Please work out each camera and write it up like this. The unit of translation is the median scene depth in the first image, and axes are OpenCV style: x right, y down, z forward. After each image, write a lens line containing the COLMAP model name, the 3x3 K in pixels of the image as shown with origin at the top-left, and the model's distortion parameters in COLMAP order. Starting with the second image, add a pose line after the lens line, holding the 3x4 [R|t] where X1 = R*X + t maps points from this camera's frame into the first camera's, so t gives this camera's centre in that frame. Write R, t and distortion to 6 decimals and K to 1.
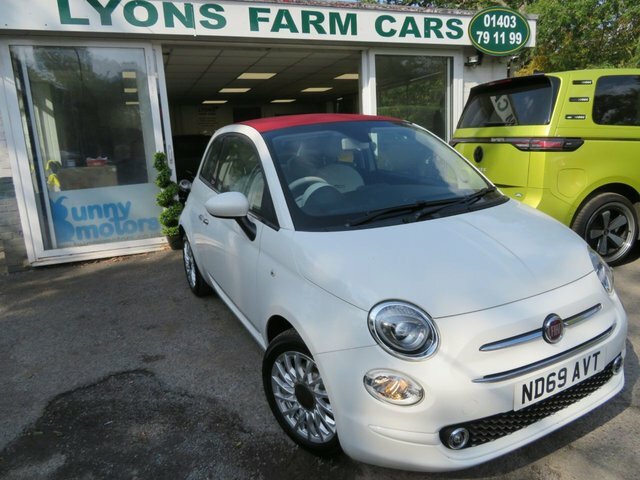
lens RADIAL K [[490.0, 0, 321.2], [0, 490.0, 237.7], [0, 0, 1]] dist [-0.006541, -0.006848]
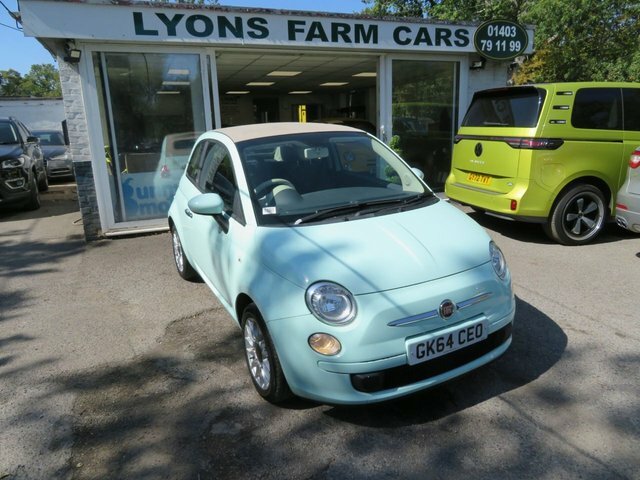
lens RADIAL K [[490.0, 0, 322.7], [0, 490.0, 243.1], [0, 0, 1]] dist [-0.006541, -0.006848]
pose [[0.999825, 0.018638, 0.001309, -0.043920], [-0.018675, 0.999040, 0.039635, 0.013933], [-0.000569, -0.039652, 0.999213, -0.157857]]
